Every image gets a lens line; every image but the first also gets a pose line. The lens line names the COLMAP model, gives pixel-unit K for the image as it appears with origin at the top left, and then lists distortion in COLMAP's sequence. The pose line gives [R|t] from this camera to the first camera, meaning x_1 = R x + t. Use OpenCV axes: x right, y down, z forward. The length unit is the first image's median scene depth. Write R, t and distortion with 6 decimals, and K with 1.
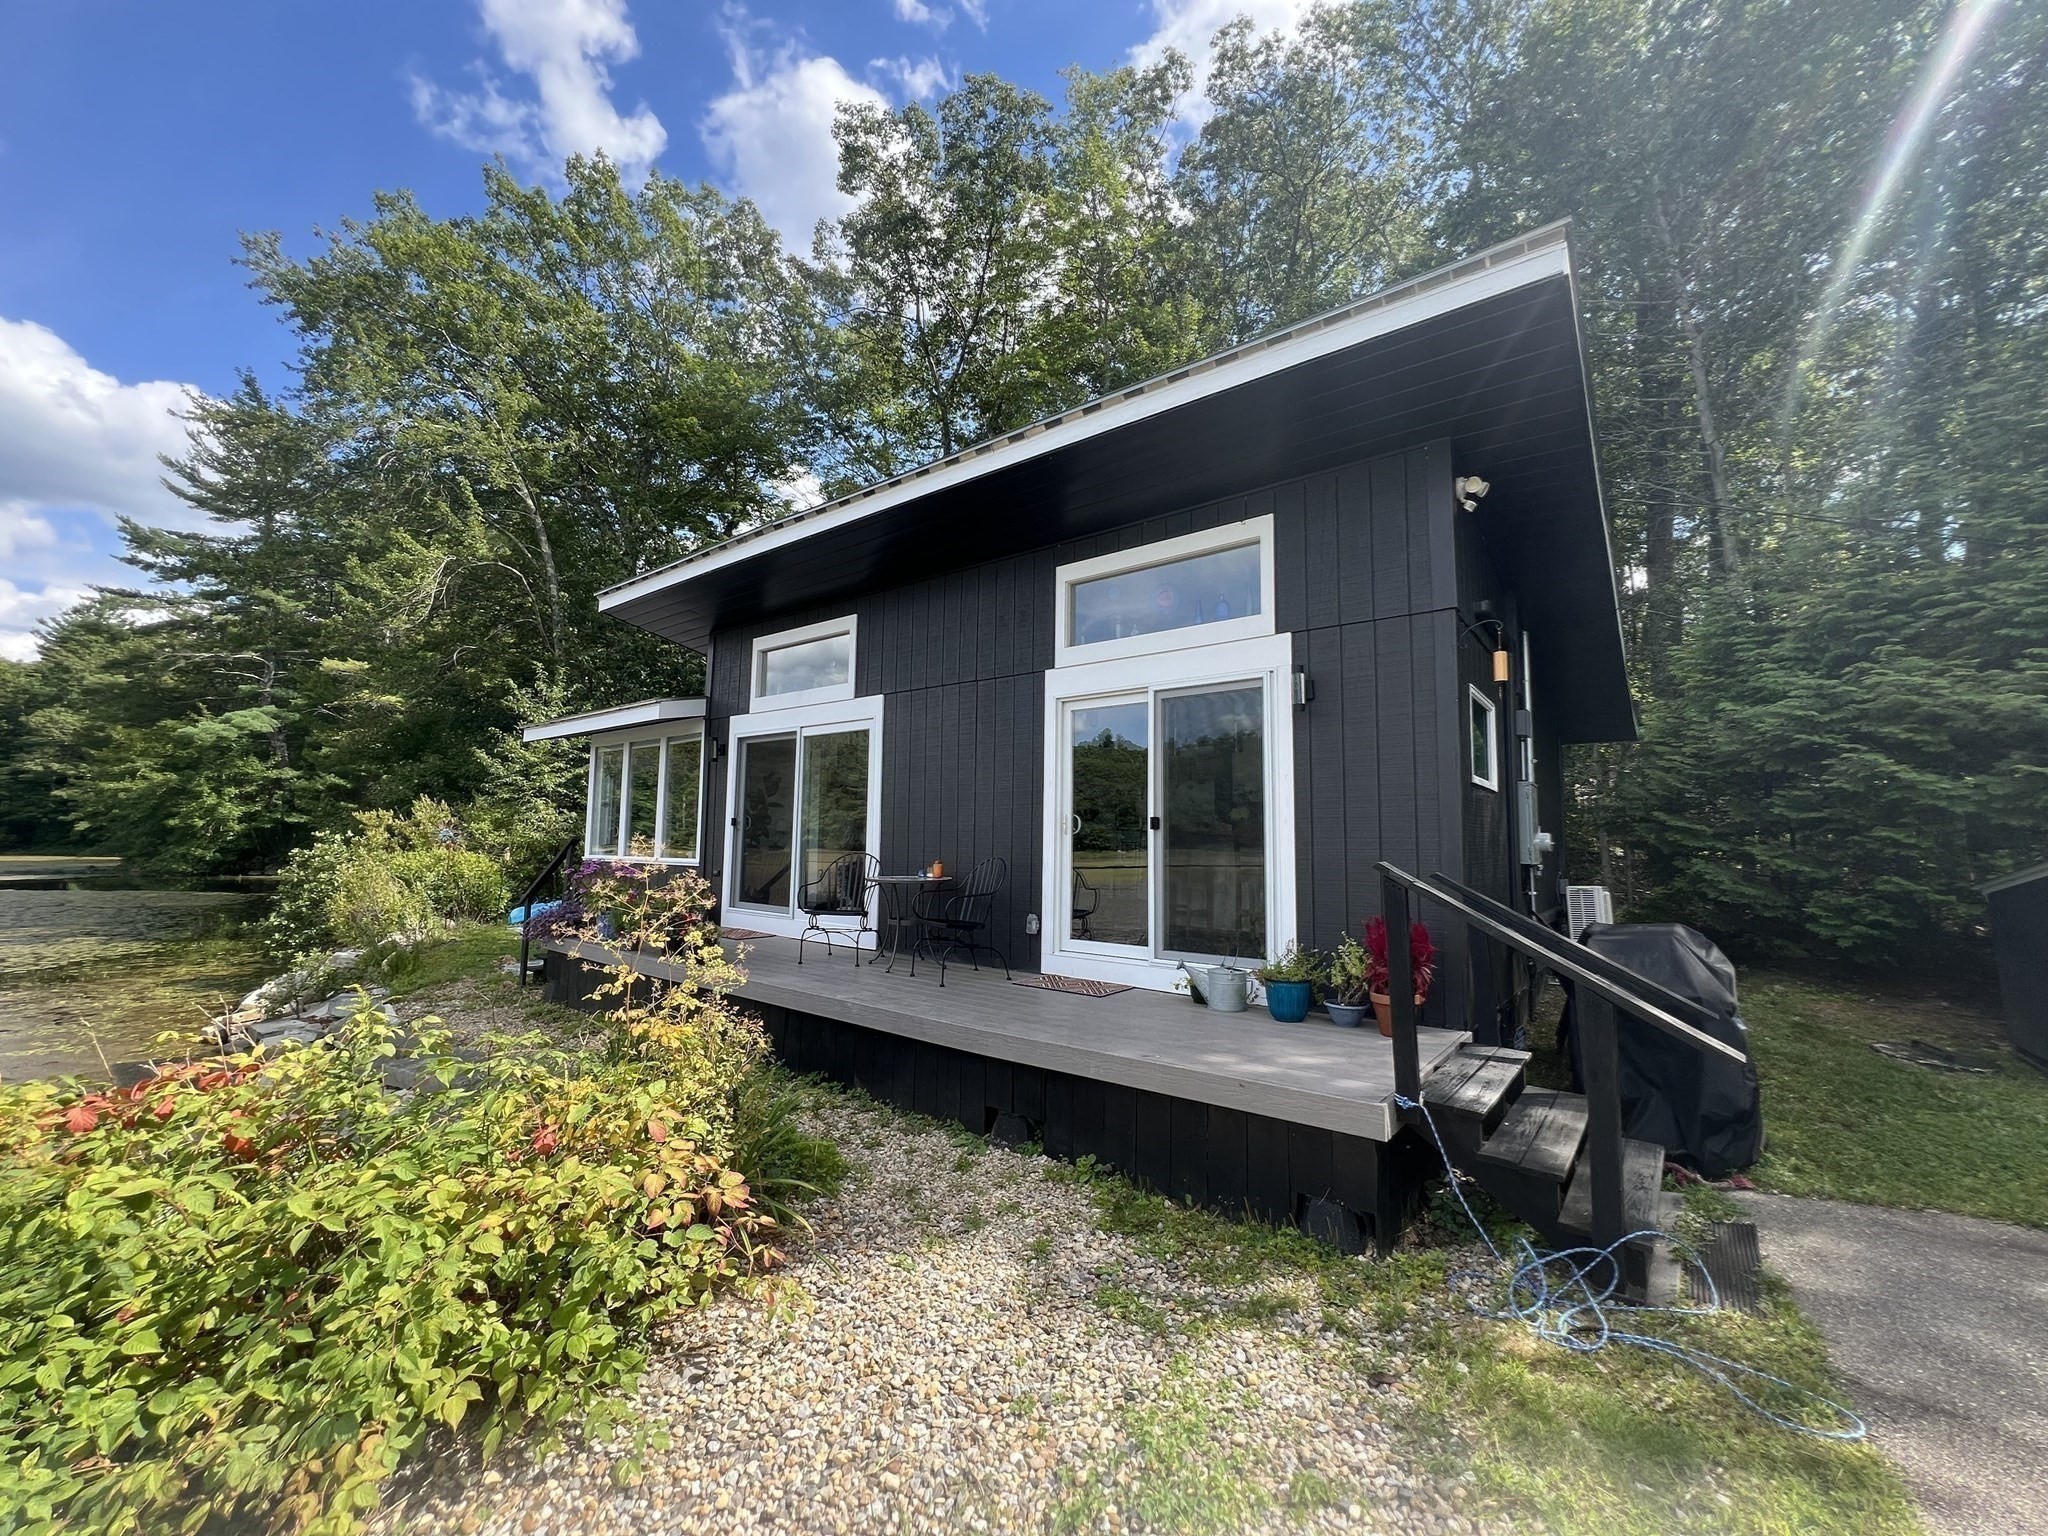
lens RADIAL K [[818.8, 0, 1022.0], [0, 818.8, 770.7], [0, 0, 1]] dist [-0.001663, 0.000535]
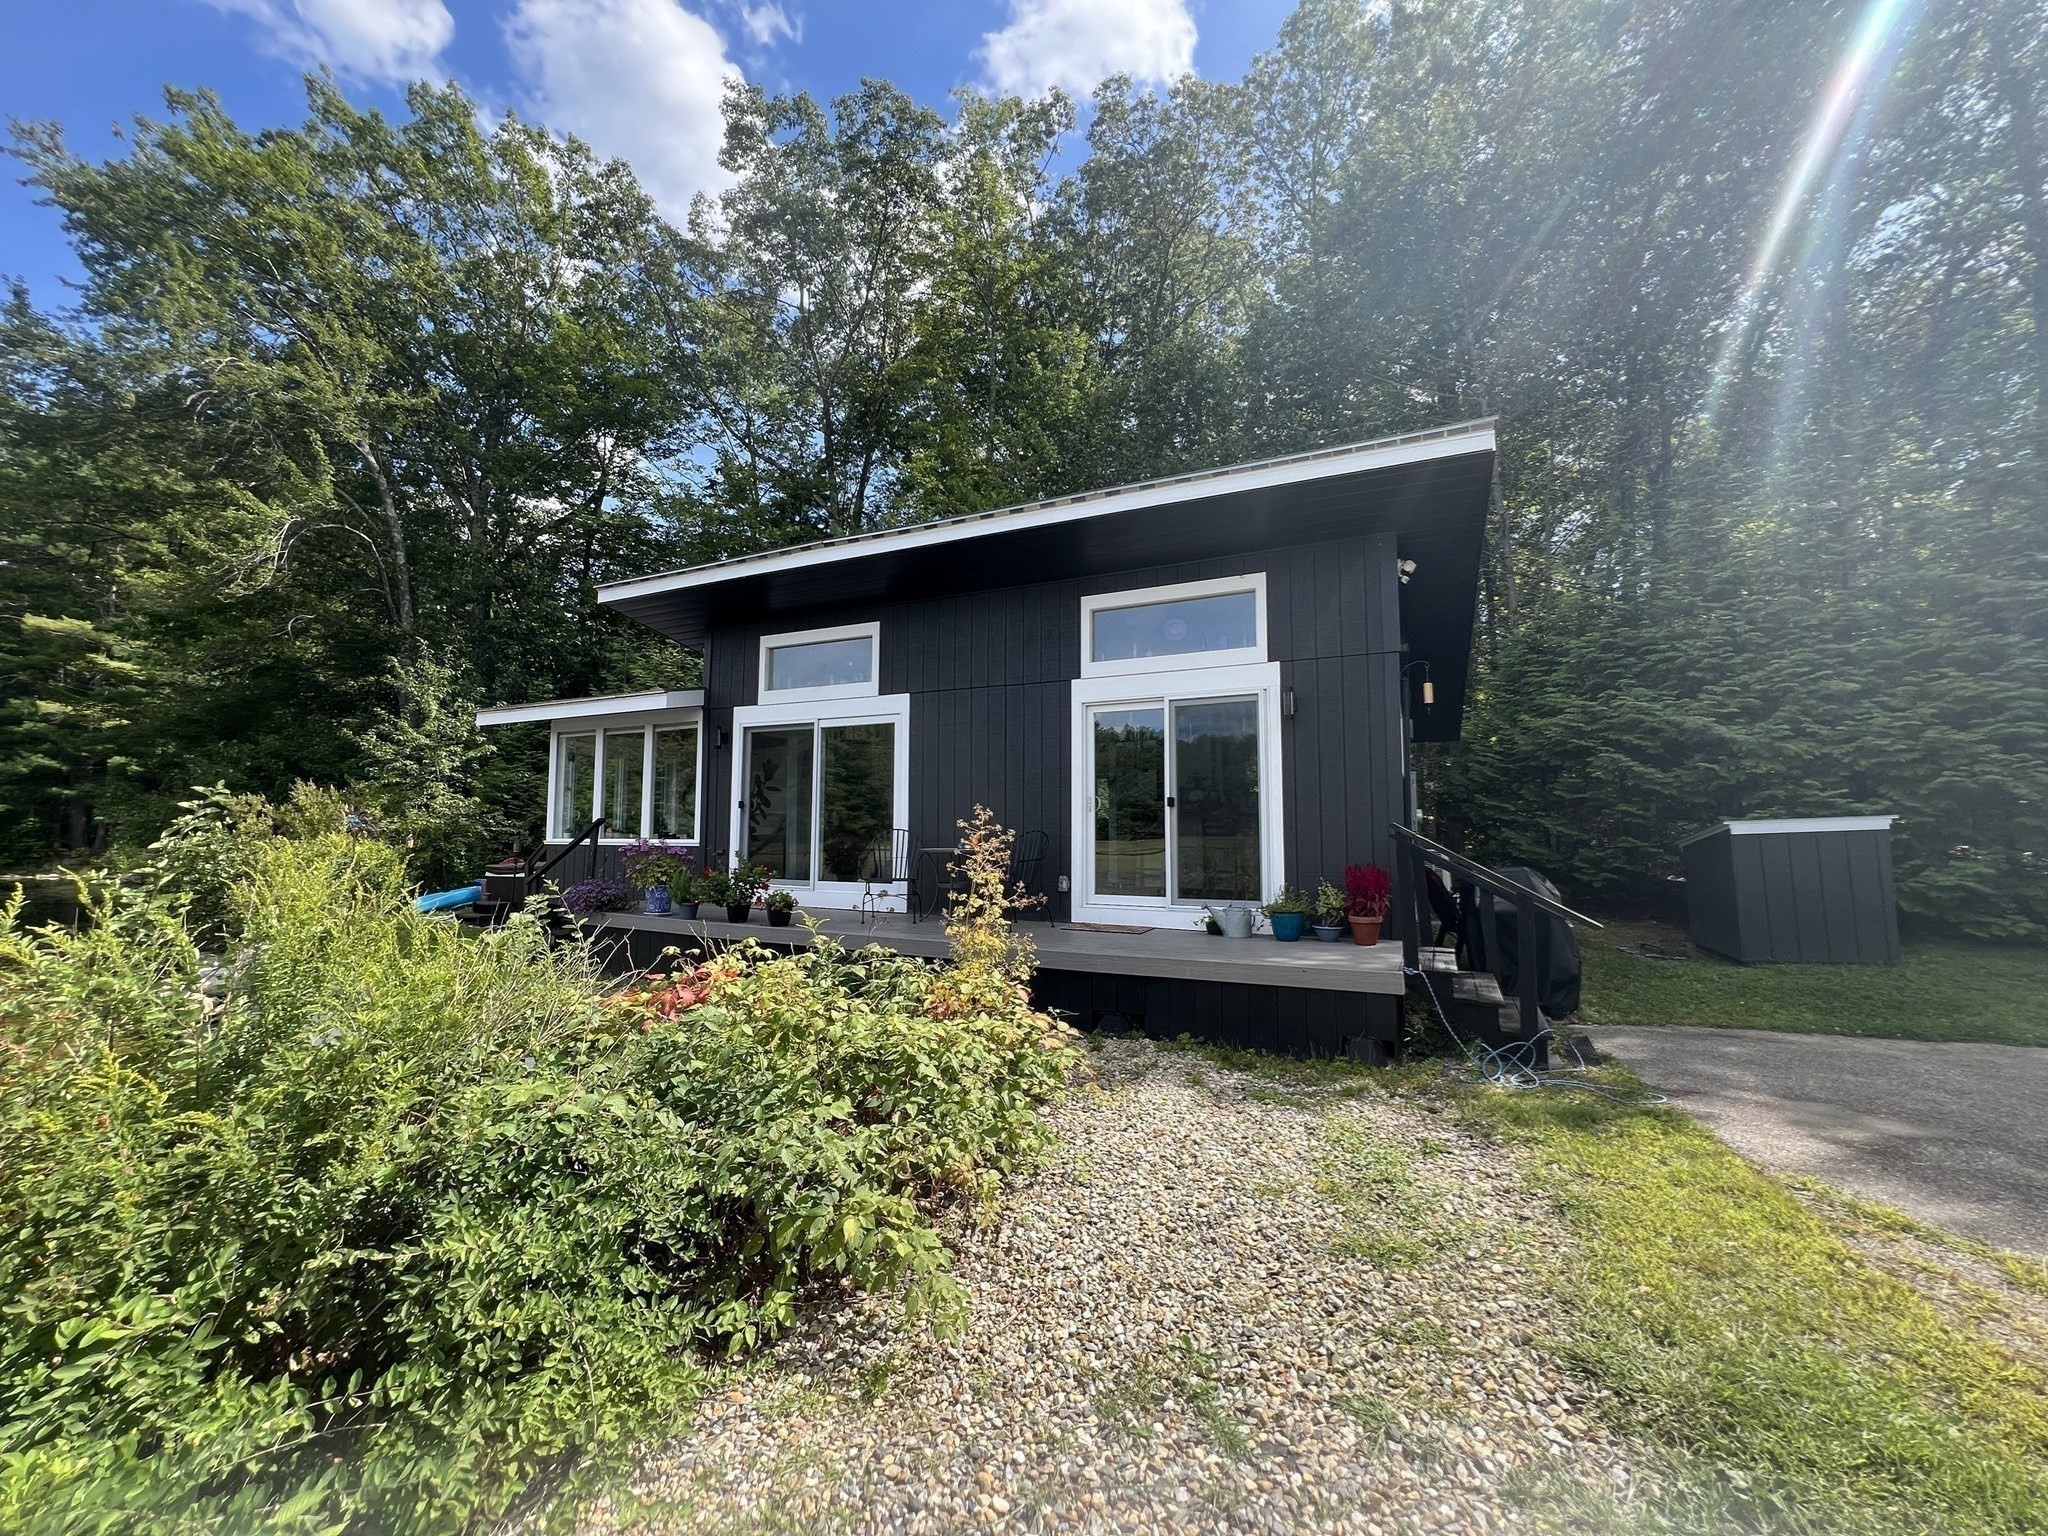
lens RADIAL K [[818.6, 0, 1025.4], [0, 818.6, 769.5], [0, 0, 1]] dist [-0.002144, -0.000088]
pose [[0.976194, 0.006036, 0.216814, -0.263444], [-0.009050, 0.999876, 0.012910, -0.001753], [-0.216709, -0.014565, 0.976127, -0.168342]]
